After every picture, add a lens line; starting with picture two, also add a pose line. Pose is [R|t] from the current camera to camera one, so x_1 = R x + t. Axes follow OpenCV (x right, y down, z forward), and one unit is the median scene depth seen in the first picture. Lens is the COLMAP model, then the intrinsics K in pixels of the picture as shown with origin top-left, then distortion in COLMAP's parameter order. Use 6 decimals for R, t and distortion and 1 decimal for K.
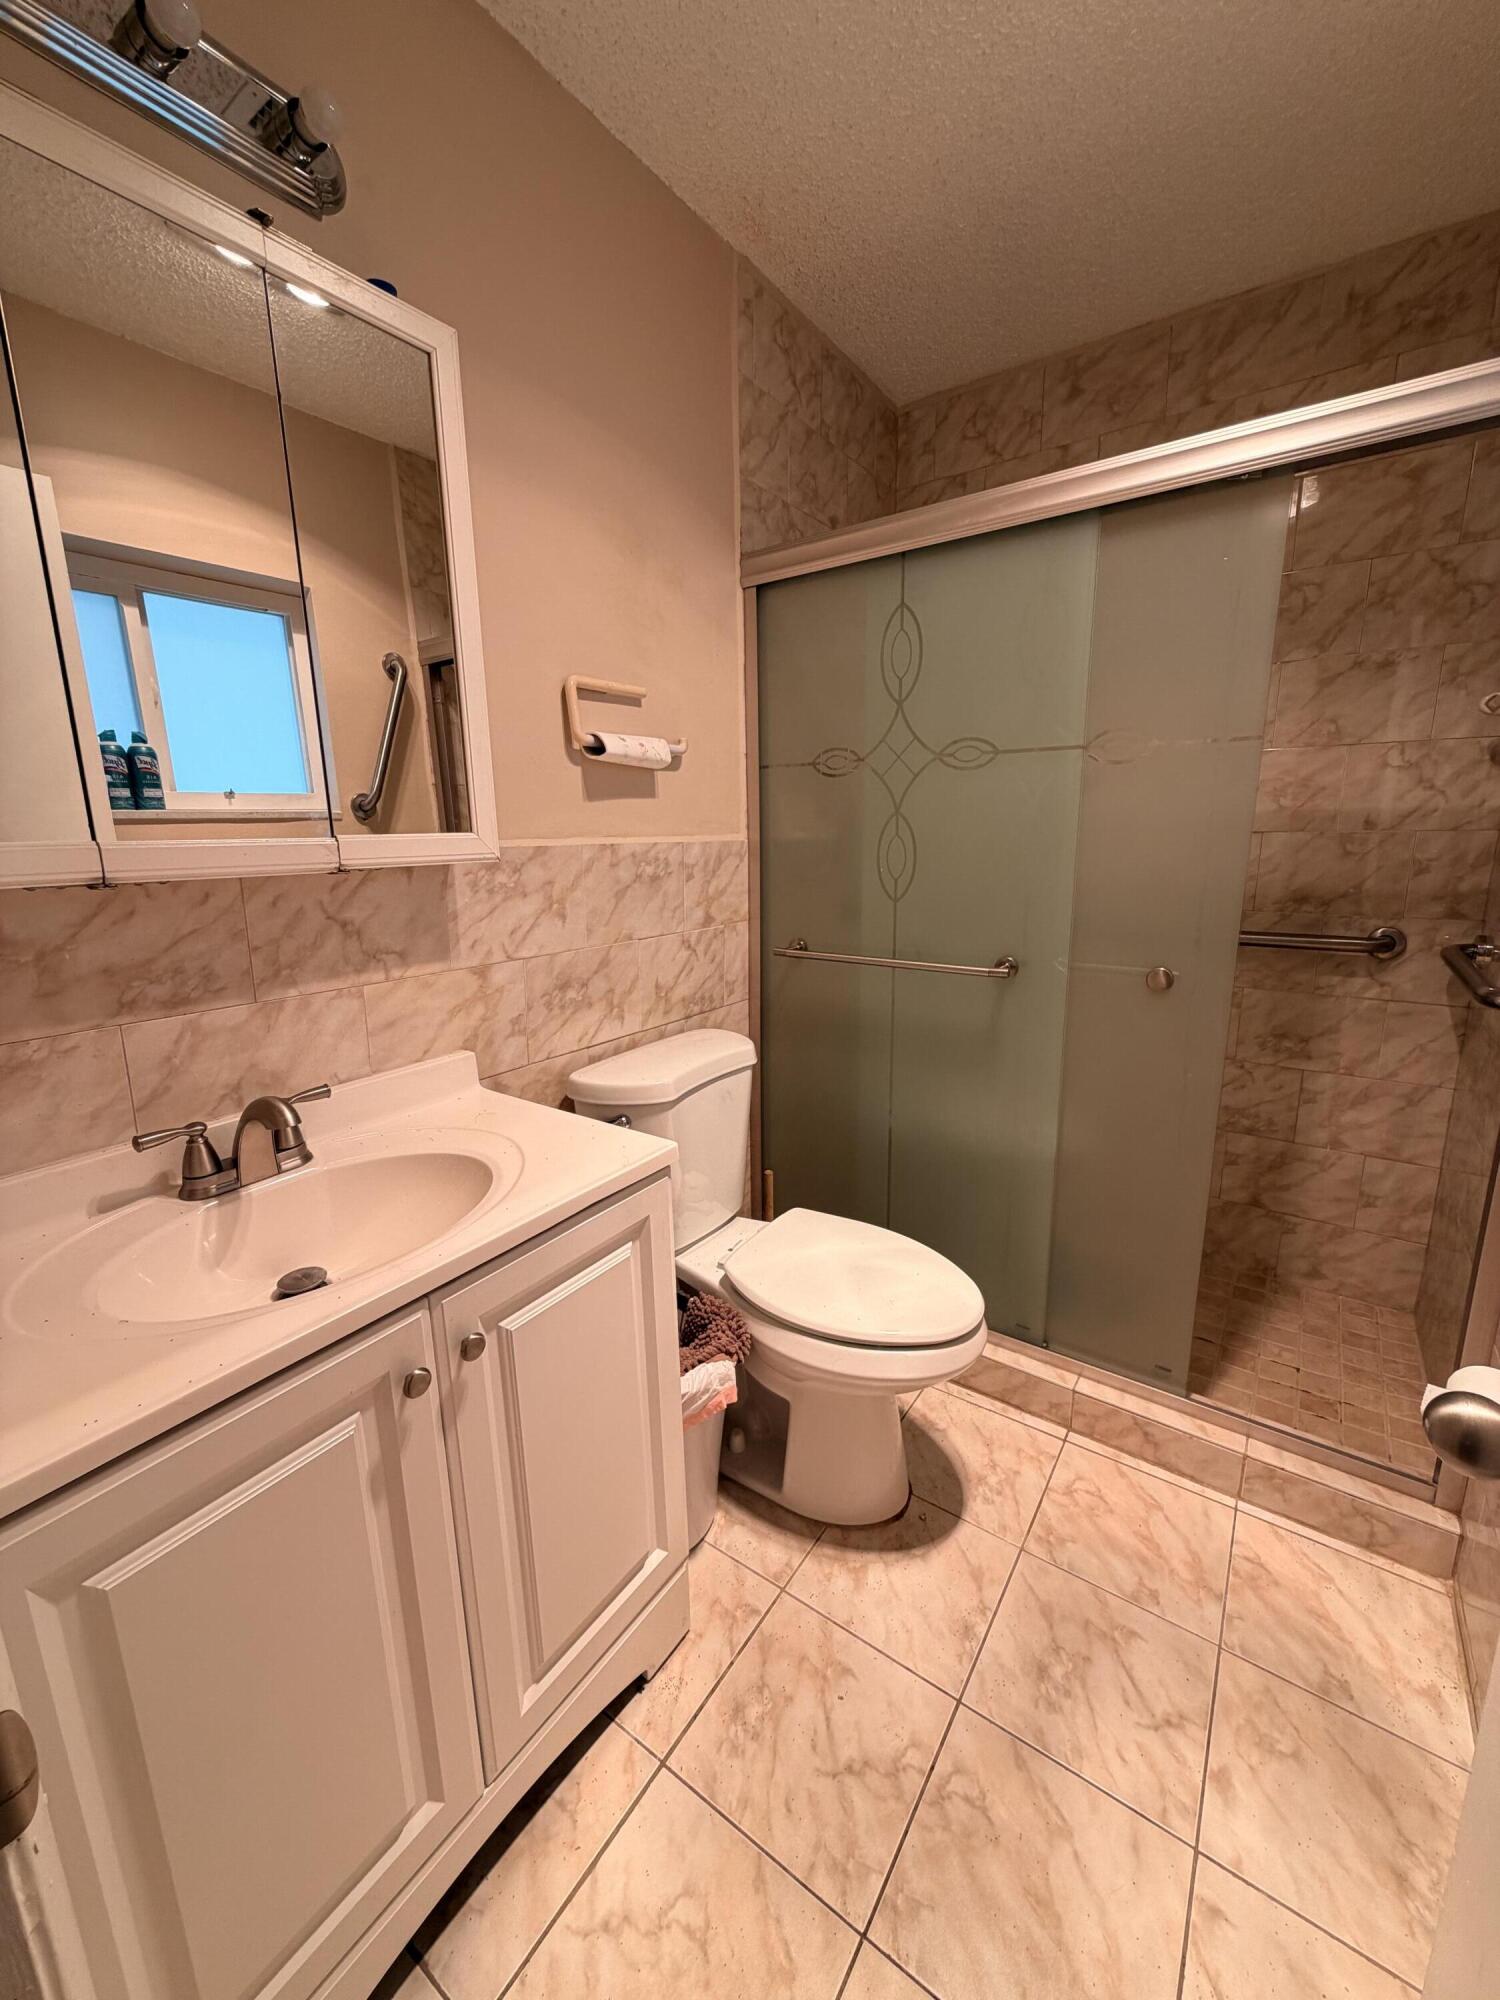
lens RADIAL K [[799.0, 0, 750.8], [0, 799.0, 993.3], [0, 0, 1]] dist [0.000230, -0.000273]
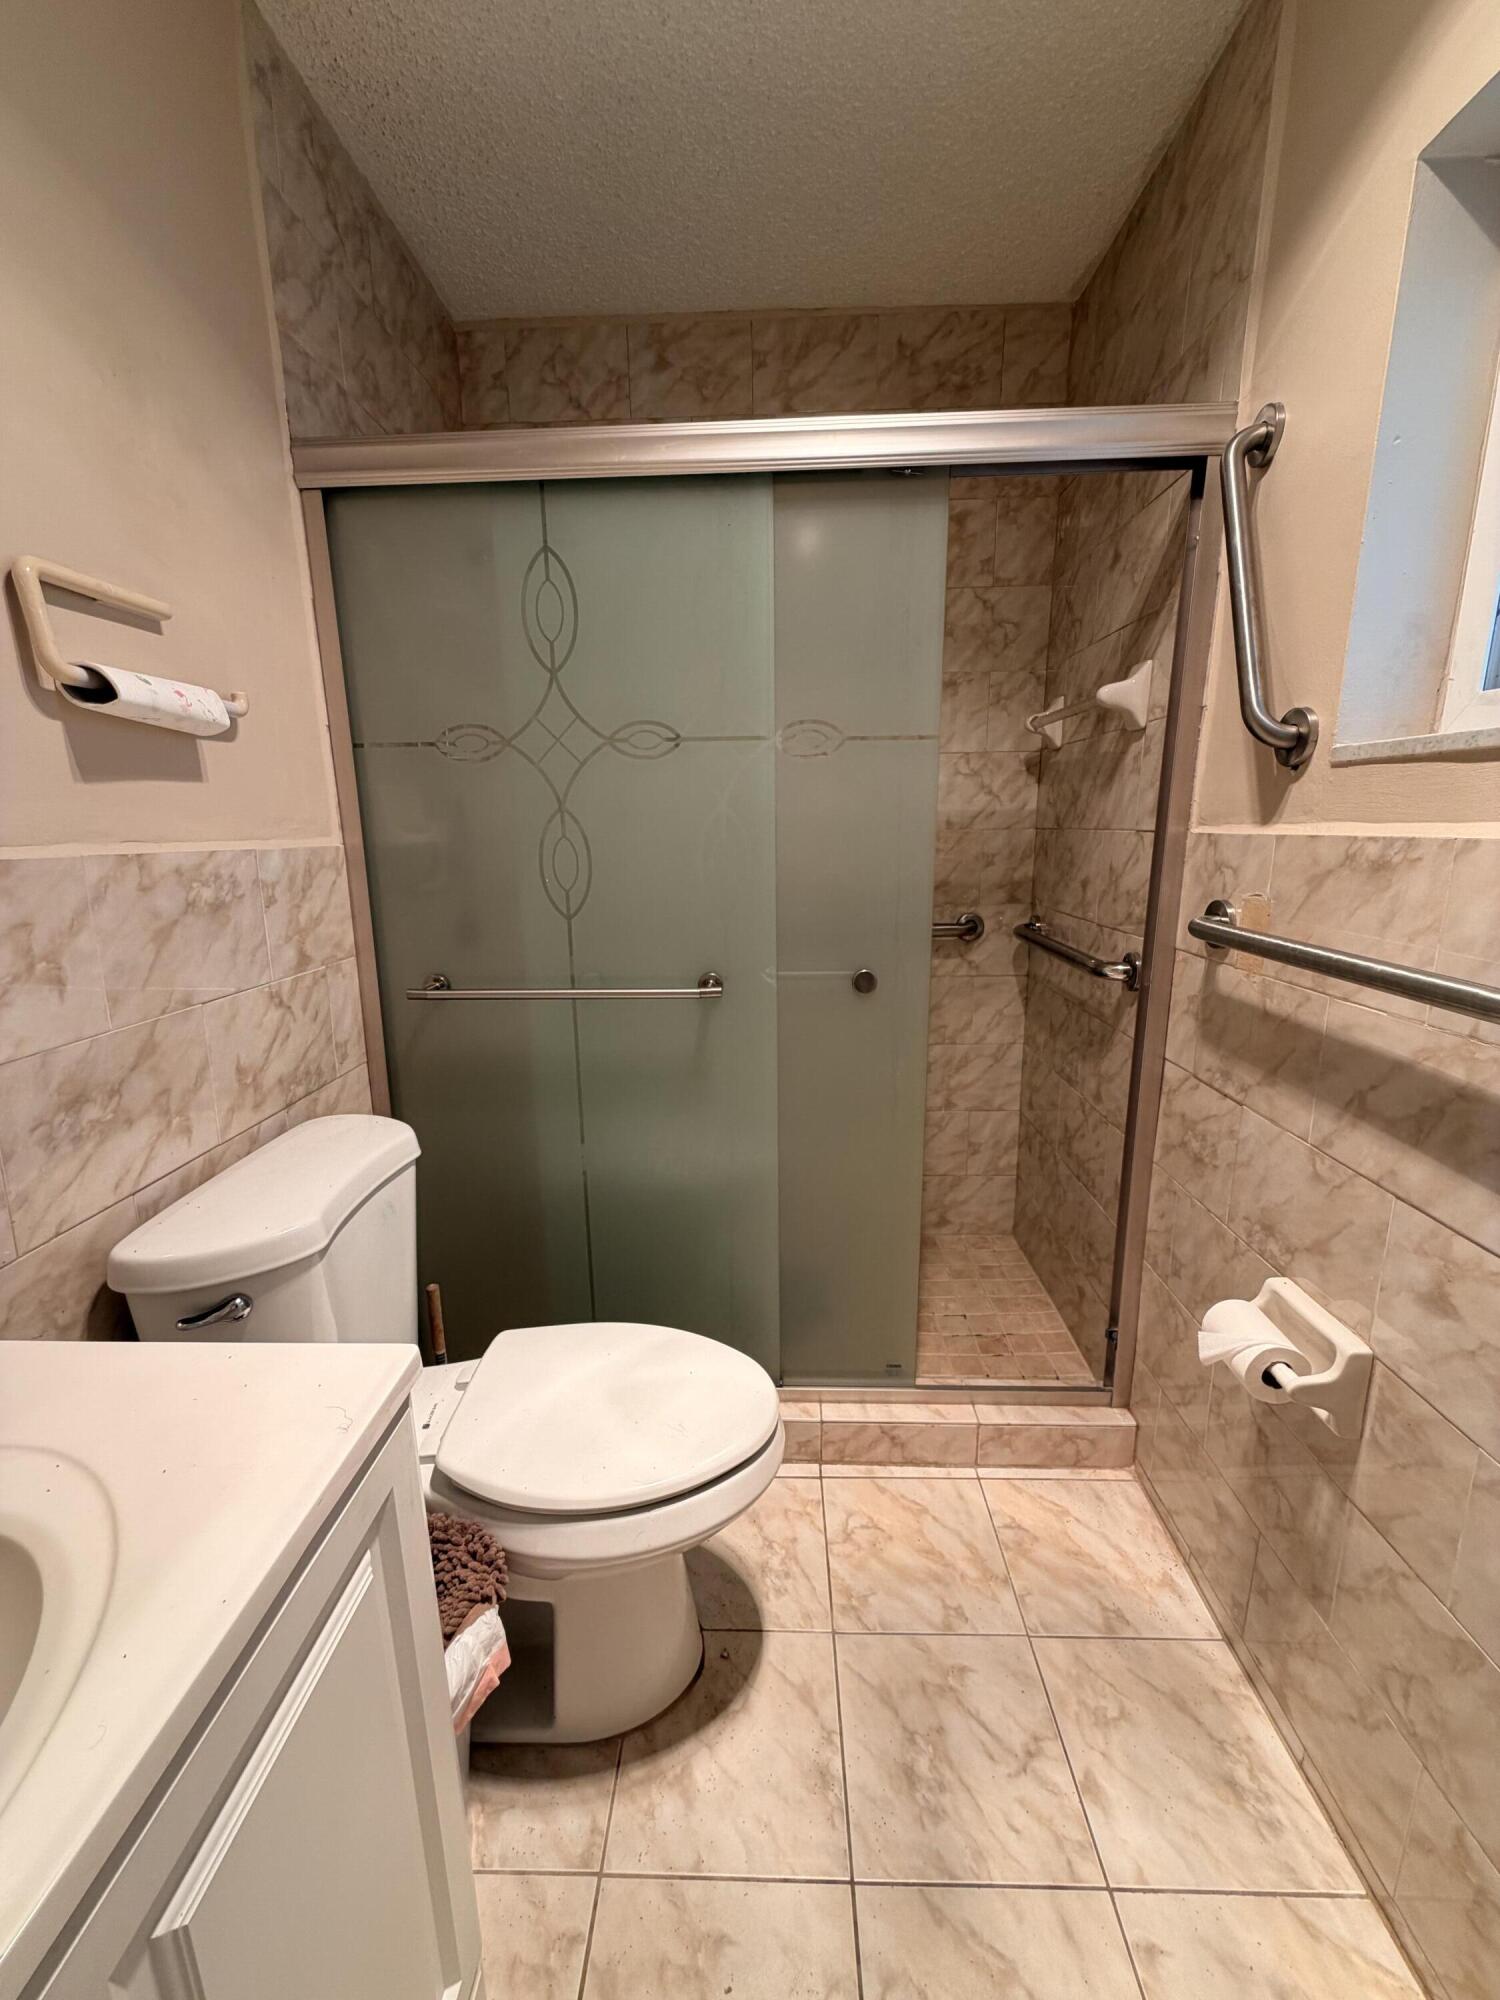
lens RADIAL K [[799.0, 0, 750.8], [0, 799.0, 993.3], [0, 0, 1]] dist [0.000230, -0.000273]
pose [[0.835332, -0.113204, 0.537964, -0.113093], [0.115983, 0.992833, 0.028827, -0.041599], [-0.537372, 0.038314, 0.842475, 0.221373]]
